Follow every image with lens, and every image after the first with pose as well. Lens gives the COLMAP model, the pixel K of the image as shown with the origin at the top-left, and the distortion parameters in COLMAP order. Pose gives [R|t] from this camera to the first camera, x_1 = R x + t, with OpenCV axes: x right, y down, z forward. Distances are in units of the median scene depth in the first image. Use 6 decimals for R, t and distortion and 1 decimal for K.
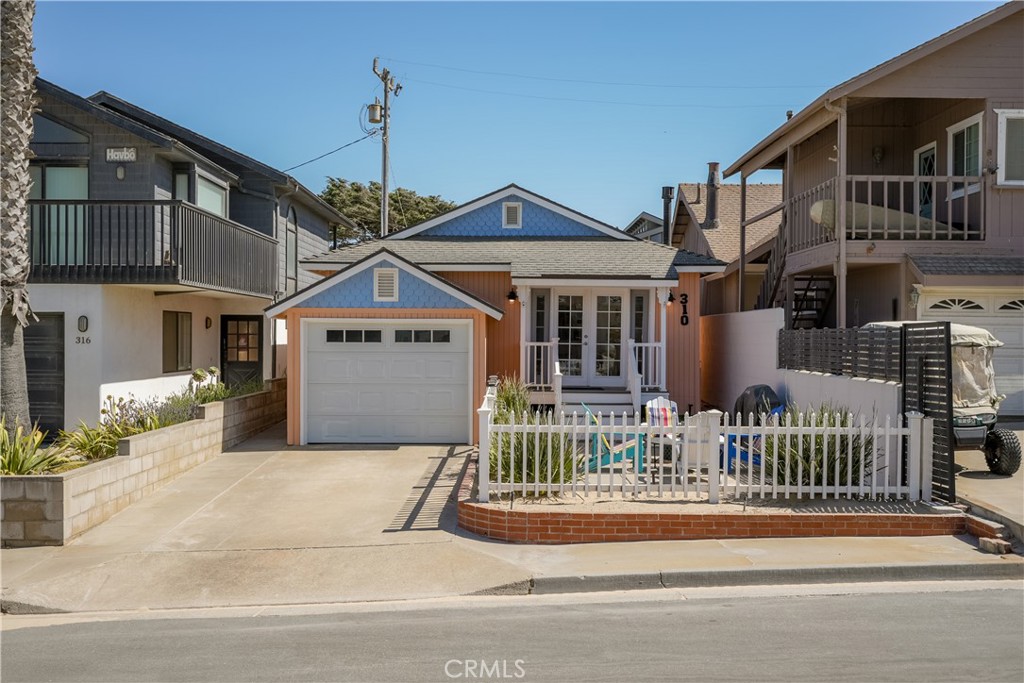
lens RADIAL K [[1051.1, 0, 512.7], [0, 1051.1, 340.2], [0, 0, 1]] dist [0.014951, 0.000000]
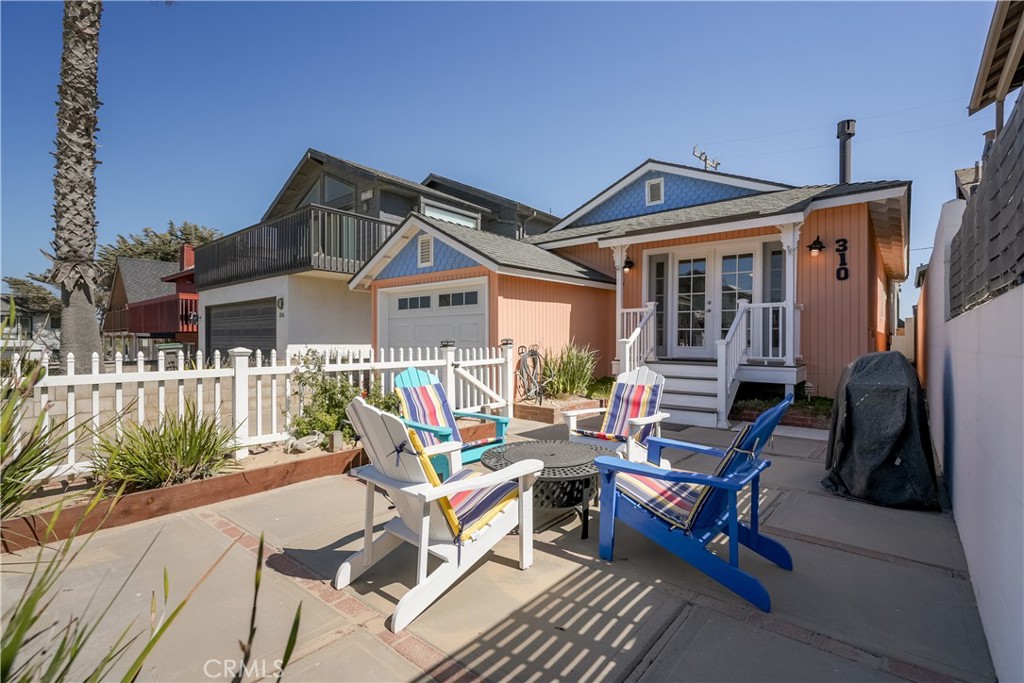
lens RADIAL K [[468.8, 0, 509.1], [0, 468.8, 340.5], [0, 0, 1]] dist [-0.004230, 0.000884]
pose [[0.756179, -0.001795, -0.654362, 0.201992], [-0.002812, 0.999978, -0.005993, 0.031590], [0.654359, 0.006372, 0.756157, 0.590494]]
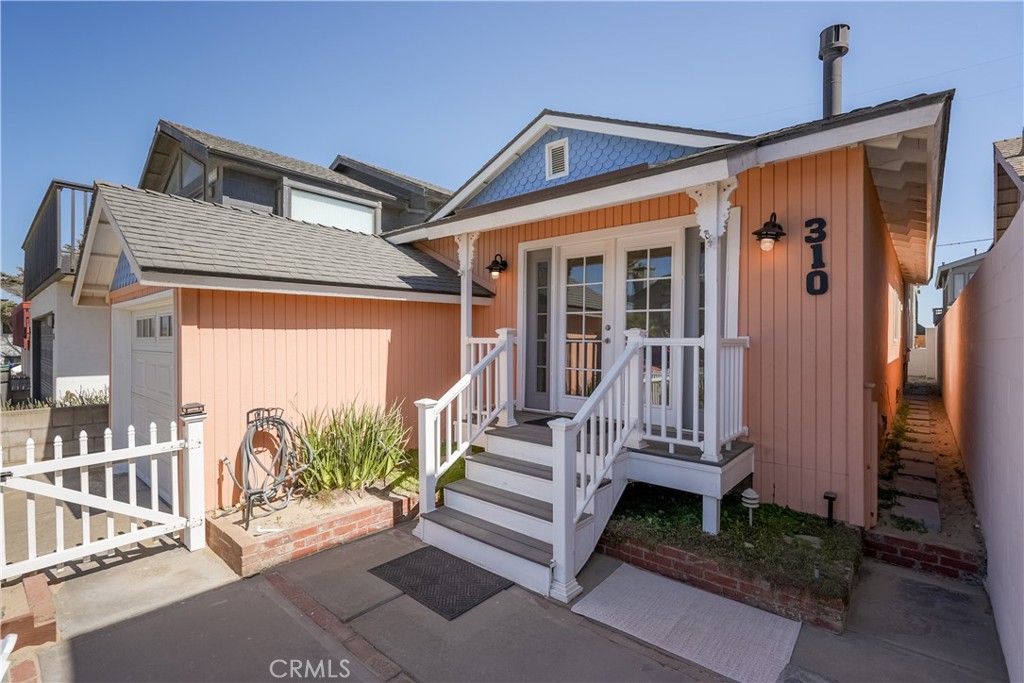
lens RADIAL K [[468.8, 0, 509.7], [0, 468.8, 341.7], [0, 0, 1]] dist [-0.004230, 0.000884]
pose [[0.741928, 0.000175, -0.670480, 0.196513], [-0.003029, 0.999991, -0.003090, 0.004700], [0.670473, 0.004323, 0.741922, 0.786258]]
